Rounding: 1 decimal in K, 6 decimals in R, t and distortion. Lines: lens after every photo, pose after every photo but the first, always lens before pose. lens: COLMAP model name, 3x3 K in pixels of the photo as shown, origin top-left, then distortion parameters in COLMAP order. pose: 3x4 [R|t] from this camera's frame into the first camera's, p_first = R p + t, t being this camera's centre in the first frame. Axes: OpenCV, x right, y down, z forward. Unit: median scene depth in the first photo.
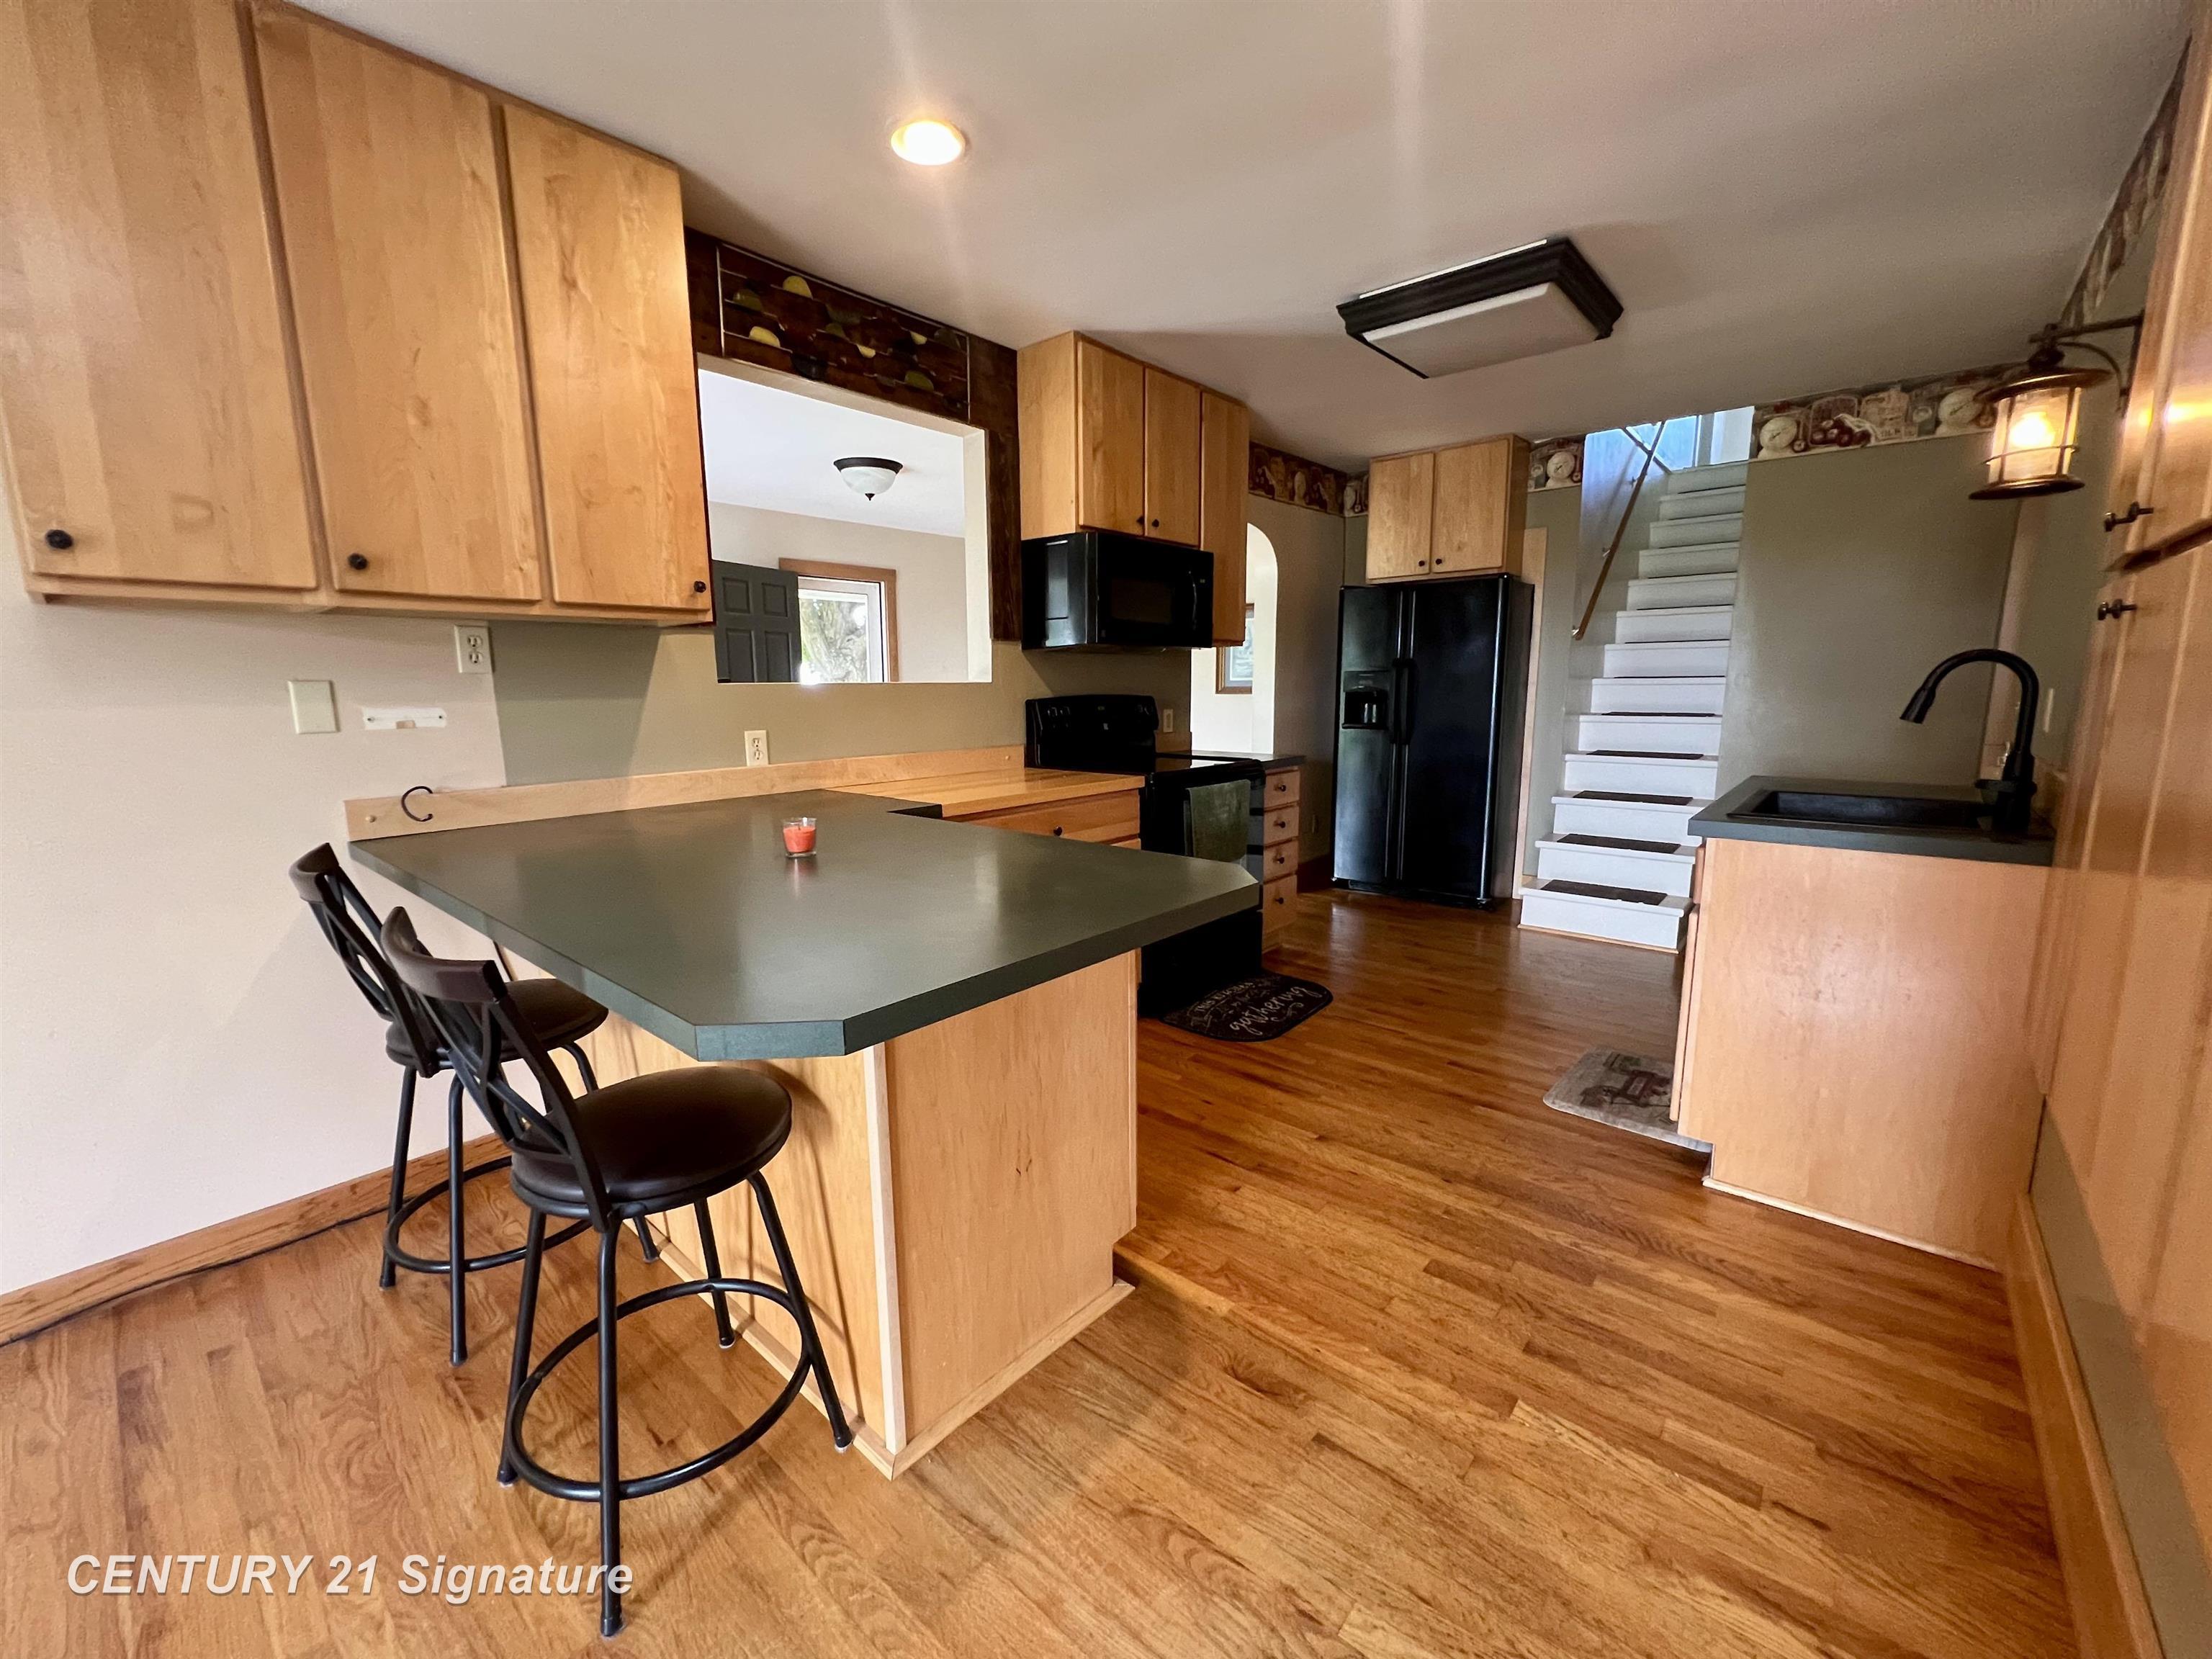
lens RADIAL K [[891.9, 0, 1104.6], [0, 891.9, 827.9], [0, 0, 1]] dist [-0.001542, 0.000983]
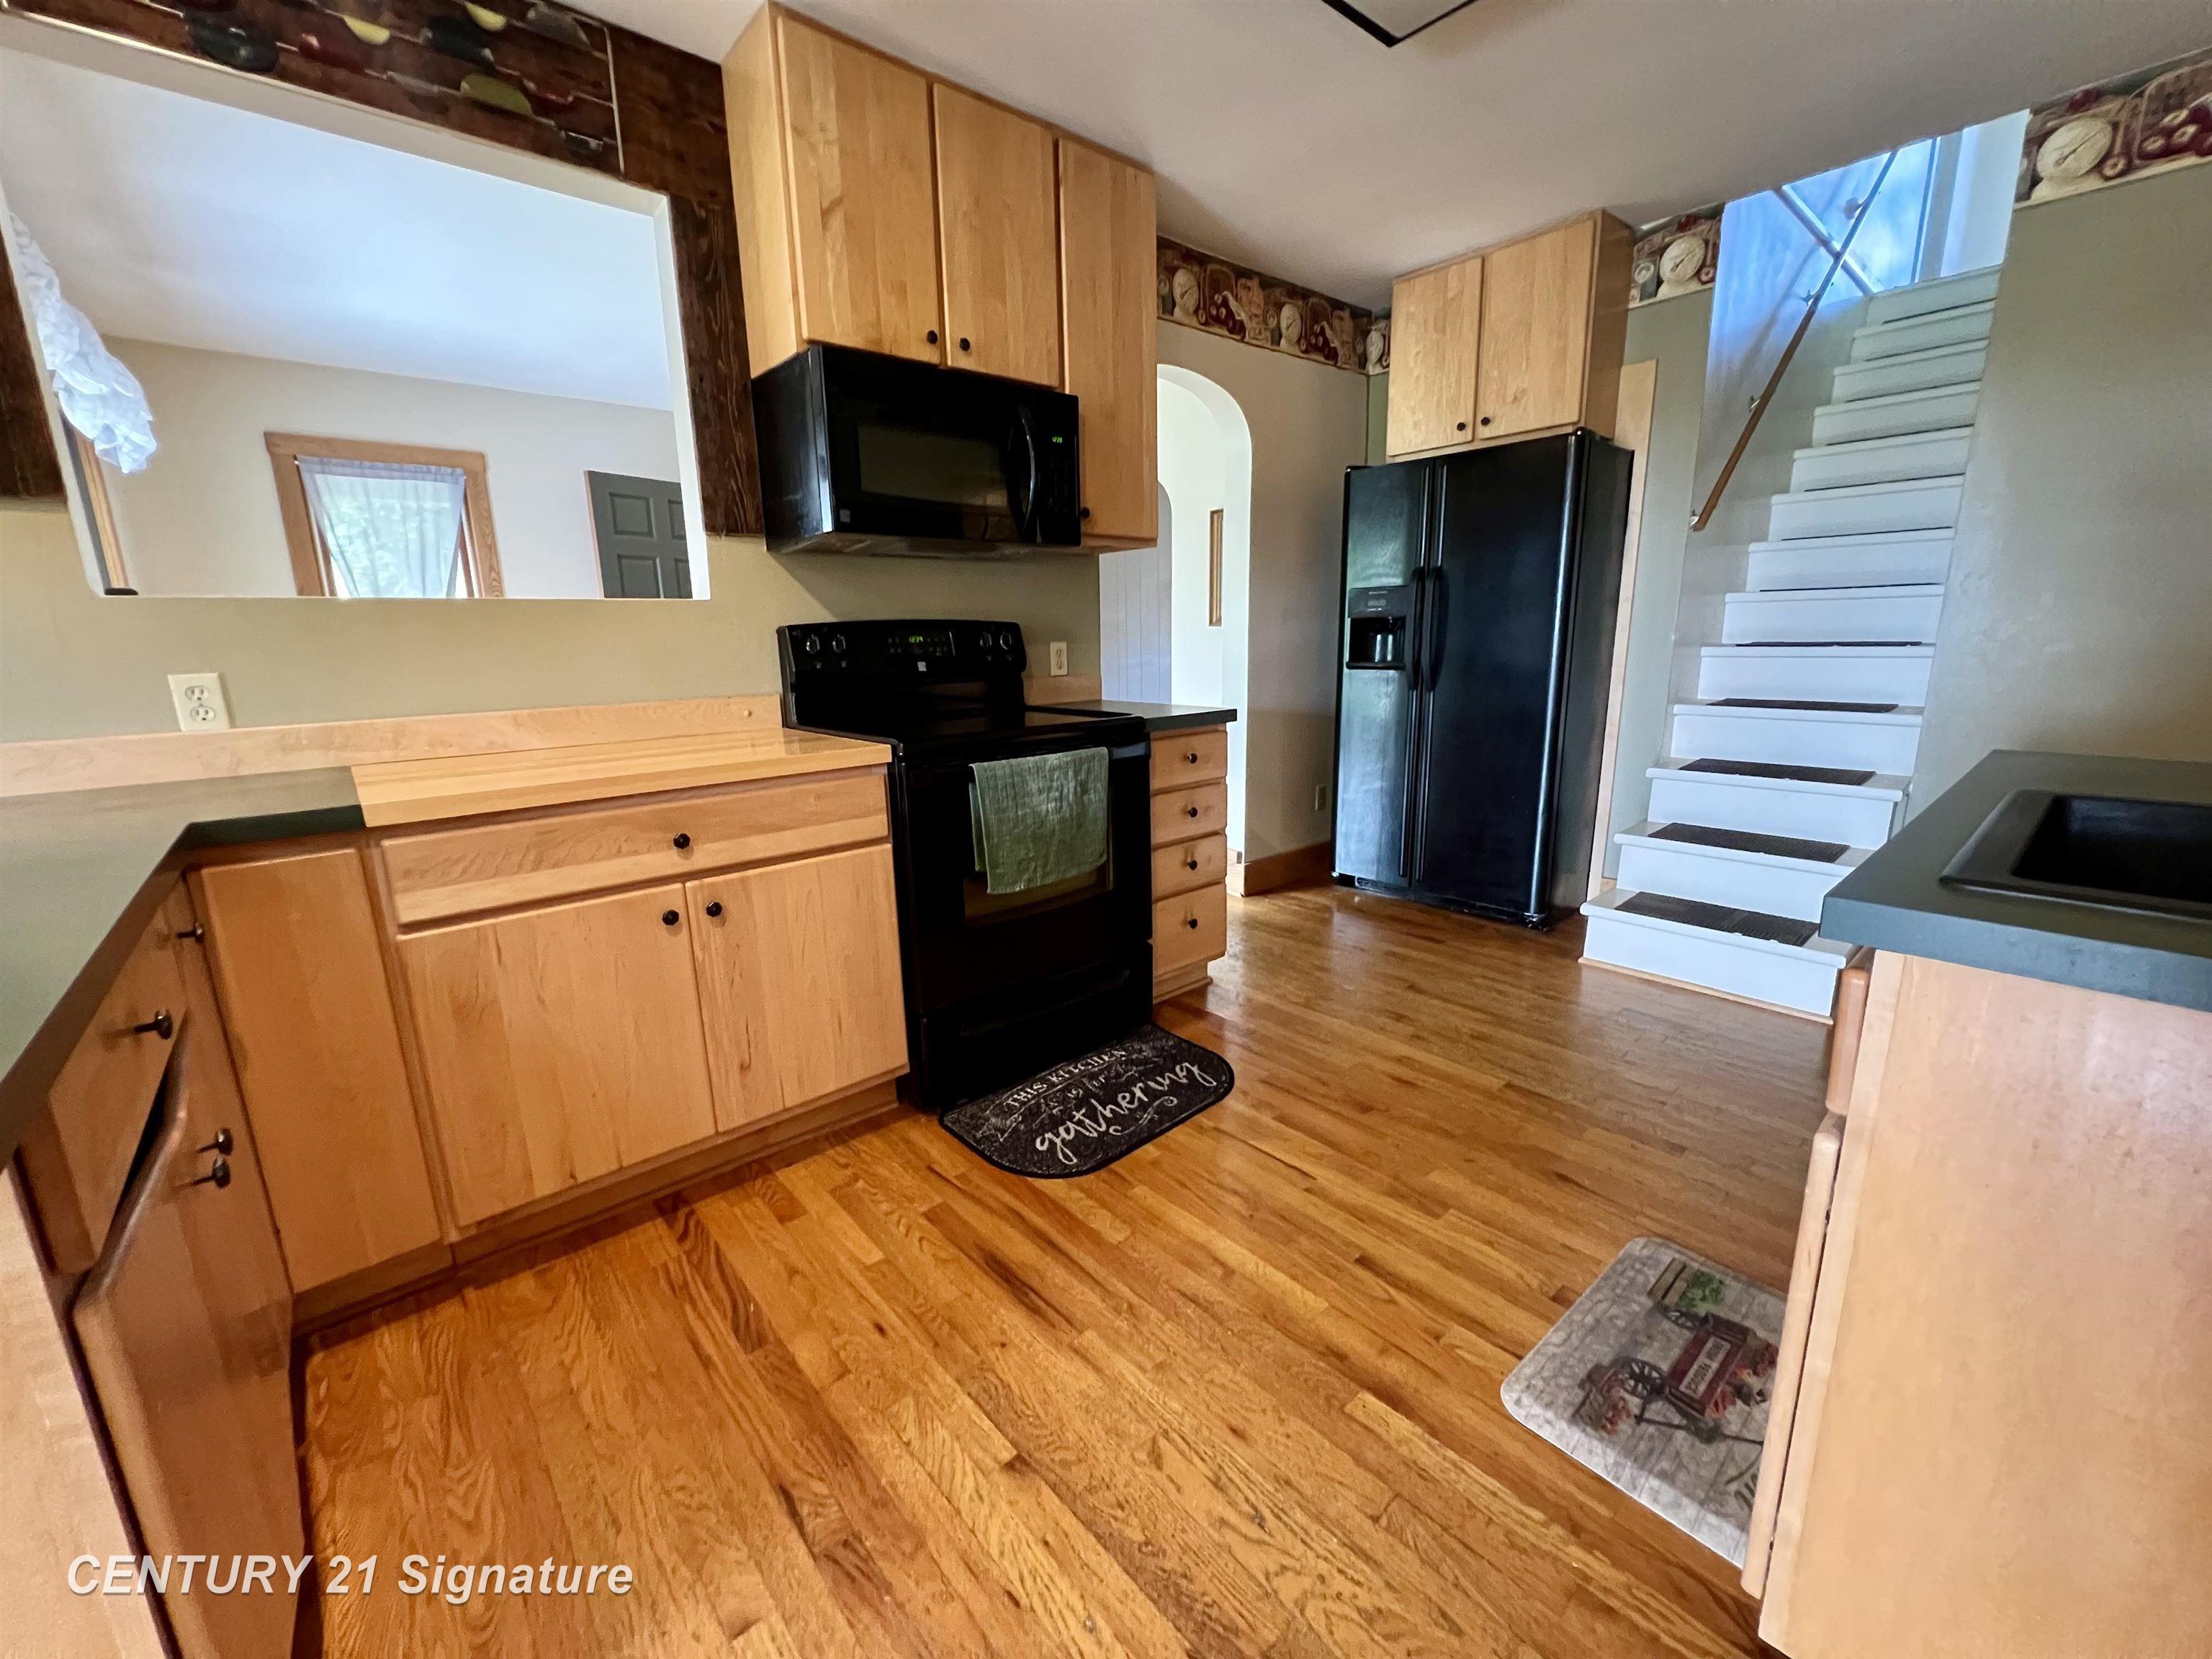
lens RADIAL K [[891.9, 0, 1106.3], [0, 891.9, 826.9], [0, 0, 1]] dist [-0.001542, 0.000983]
pose [[0.990664, 0.016486, -0.135326, 0.232073], [-0.008790, 0.998320, 0.057277, -0.031623], [0.136043, -0.055552, 0.989144, 0.336062]]
